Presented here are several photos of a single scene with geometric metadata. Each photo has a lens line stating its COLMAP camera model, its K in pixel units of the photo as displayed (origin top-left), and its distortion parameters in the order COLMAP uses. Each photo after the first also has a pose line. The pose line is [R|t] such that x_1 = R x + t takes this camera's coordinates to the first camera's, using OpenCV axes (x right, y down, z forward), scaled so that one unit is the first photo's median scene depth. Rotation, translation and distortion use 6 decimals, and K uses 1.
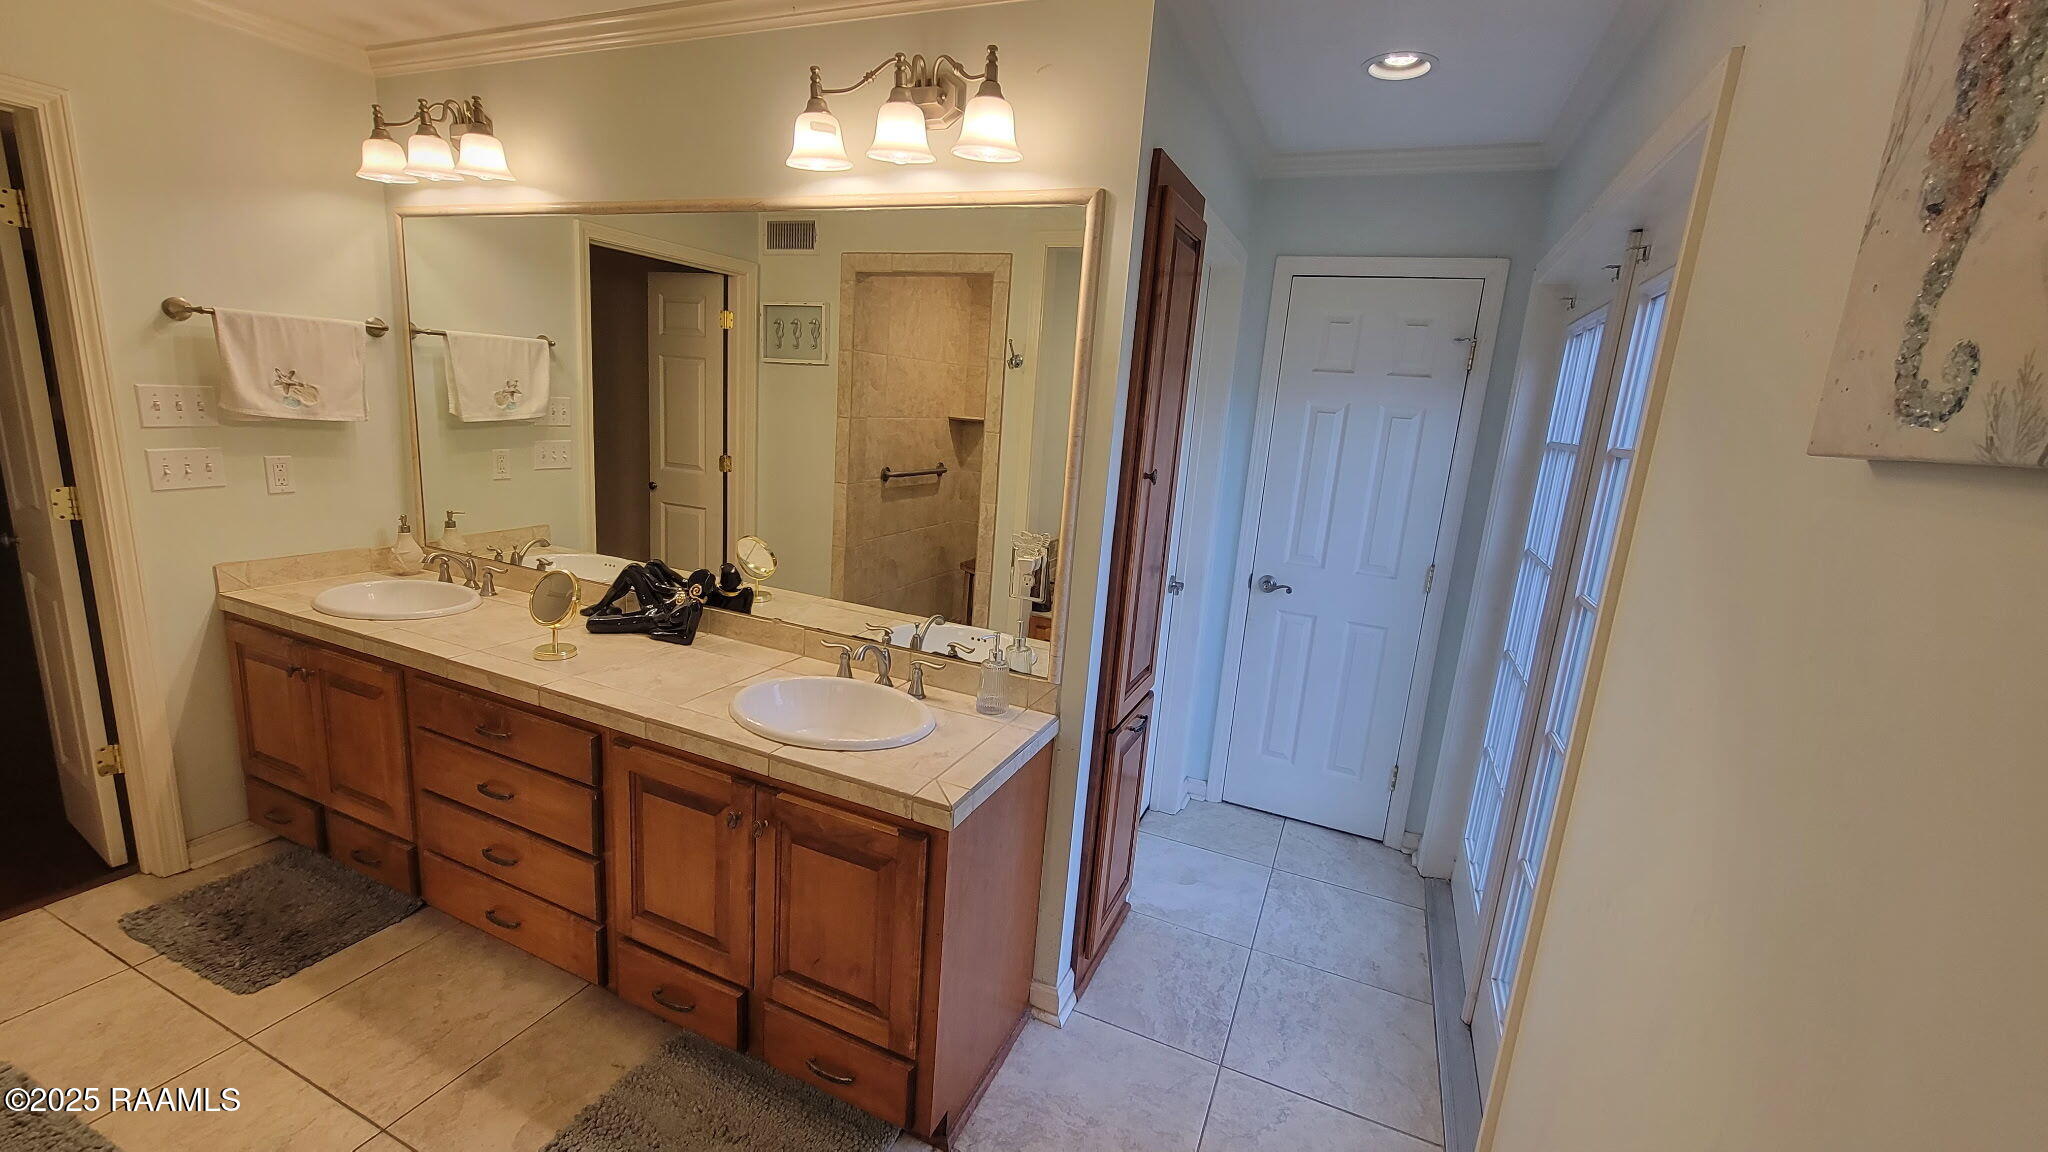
lens RADIAL K [[830.7, 0, 1017.6], [0, 830.7, 572.7], [0, 0, 1]] dist [0.002082, -0.001172]
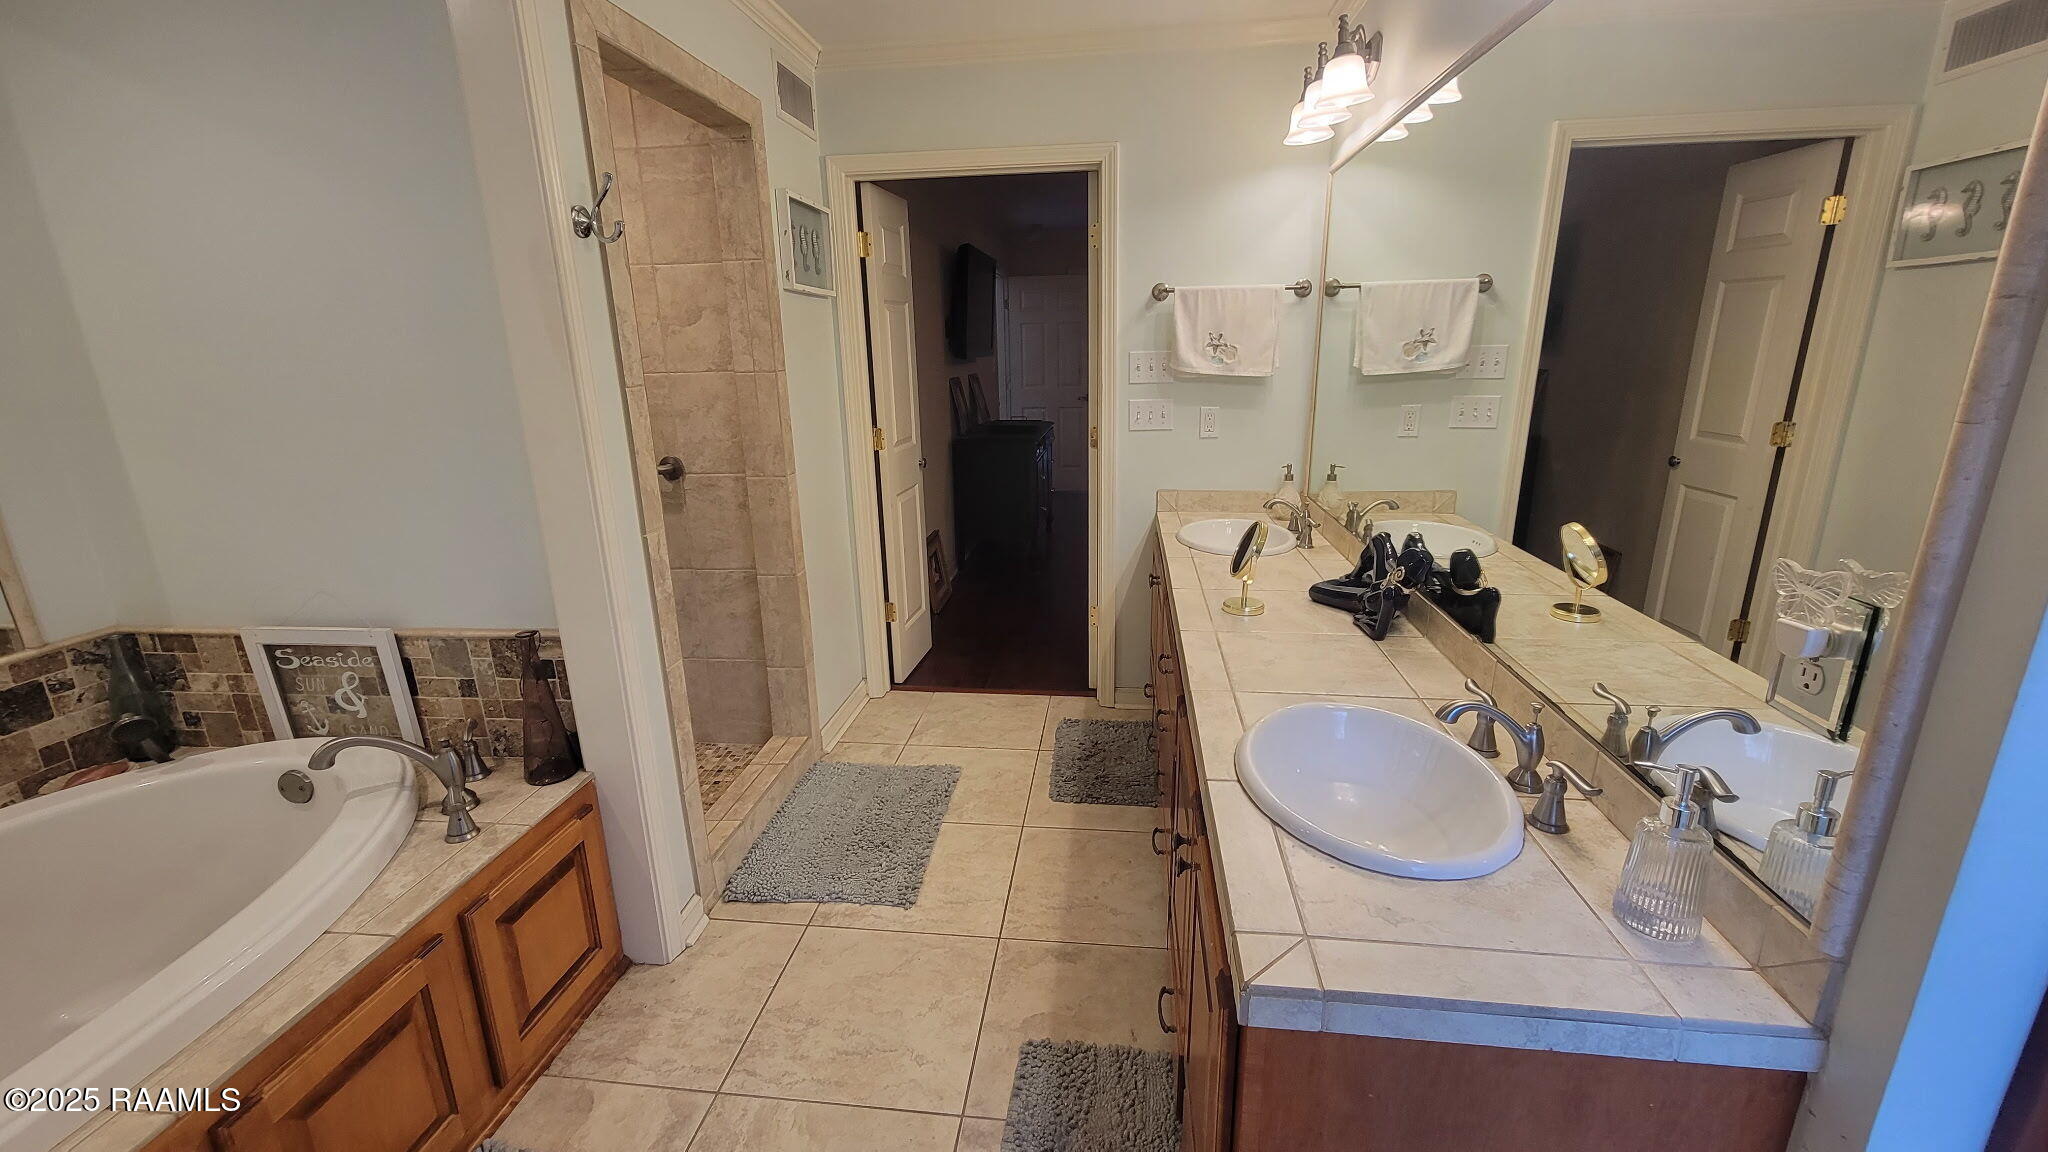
lens RADIAL K [[830.7, 0, 1022.8], [0, 830.7, 574.0], [0, 0, 1]] dist [0.002082, -0.001172]
pose [[0.292372, 0.181036, -0.939013, 0.225686], [-0.160590, 0.977268, 0.138410, -0.028095], [0.942724, 0.110329, 0.314799, 0.415208]]
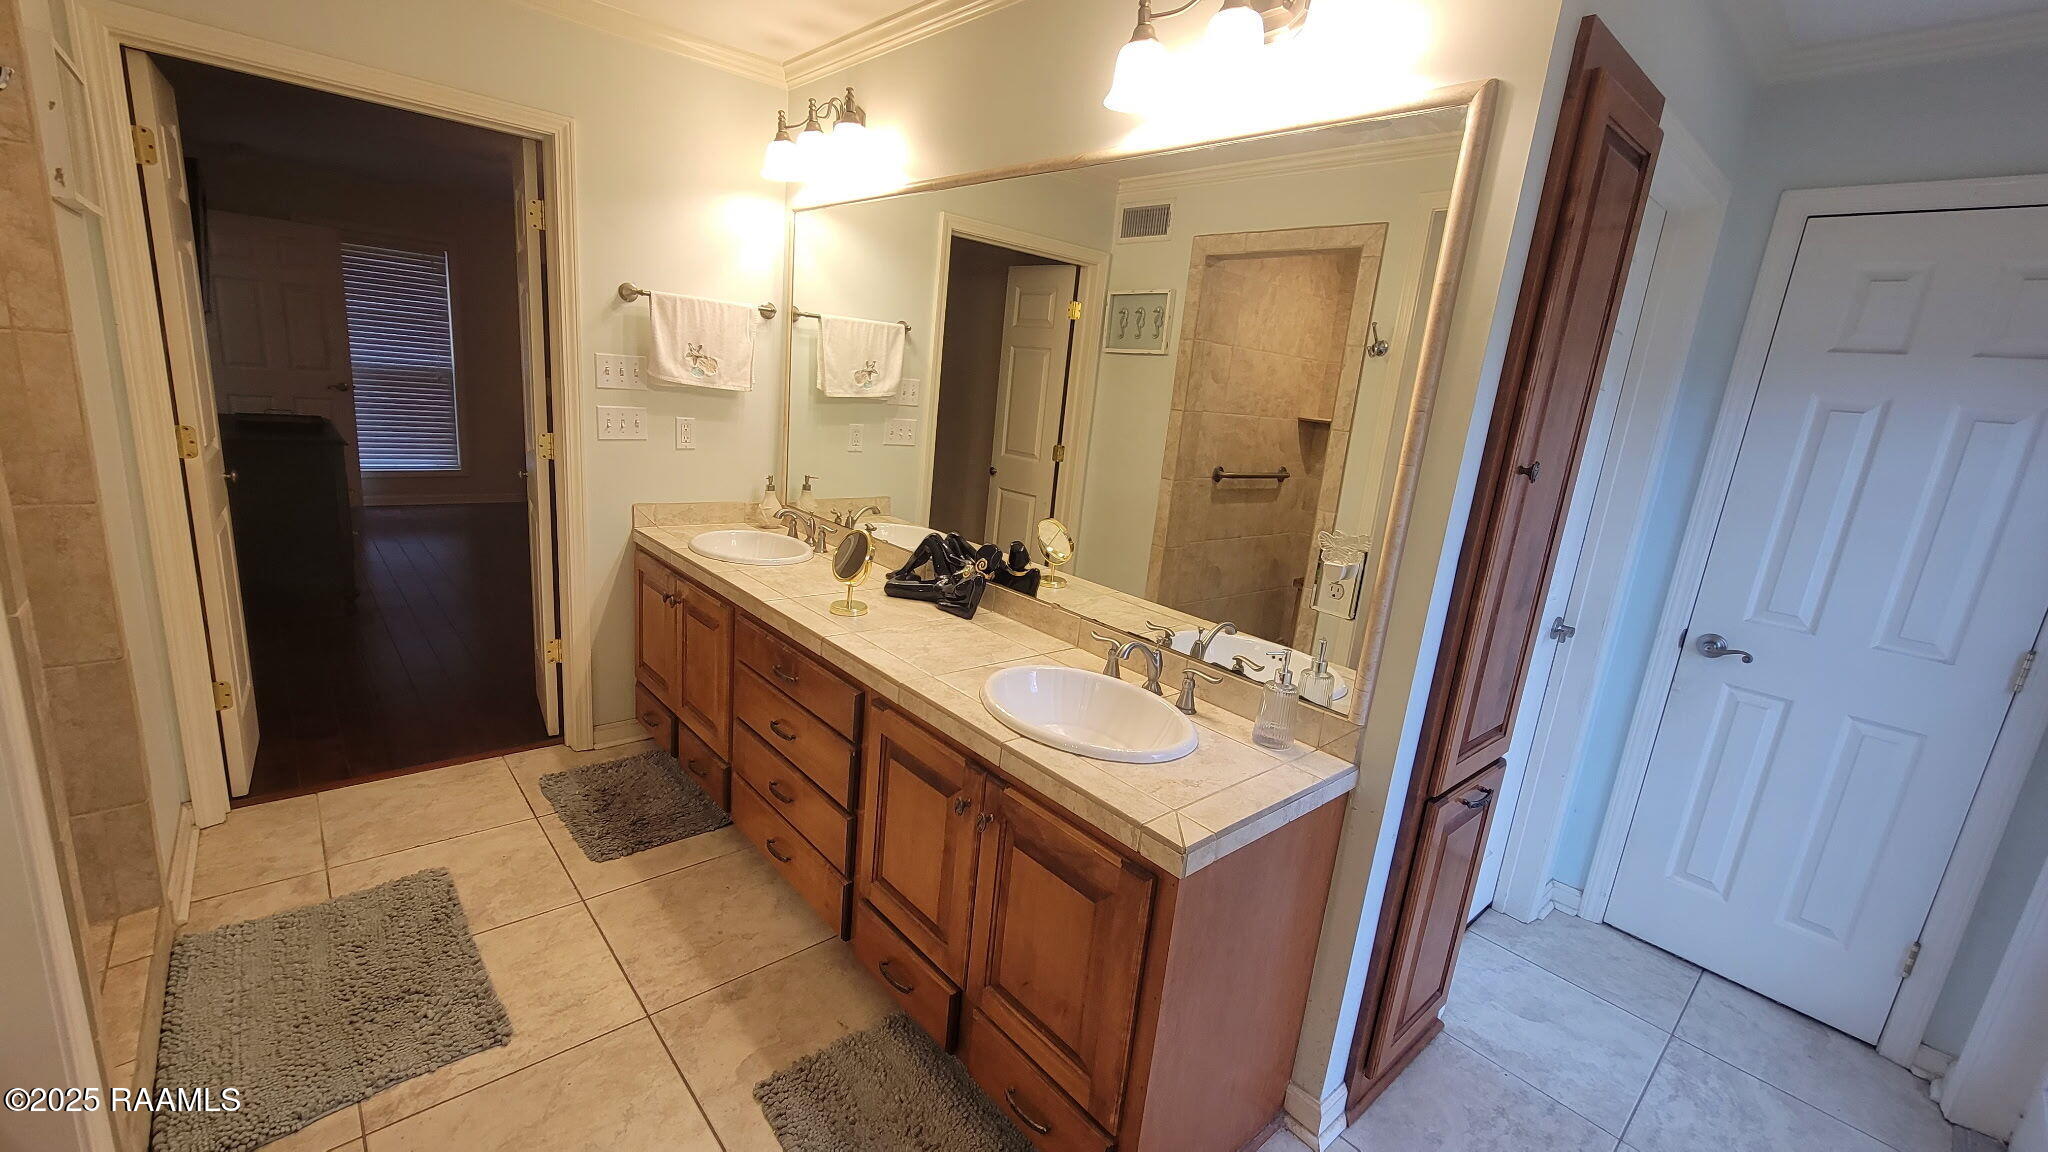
lens RADIAL K [[830.7, 0, 1020.3], [0, 830.7, 572.9], [0, 0, 1]] dist [0.002082, -0.001172]
pose [[0.910886, 0.106936, -0.398561, 0.043671], [-0.112725, 0.993586, 0.008958, 0.016276], [0.396963, 0.036768, 0.917098, 0.118121]]
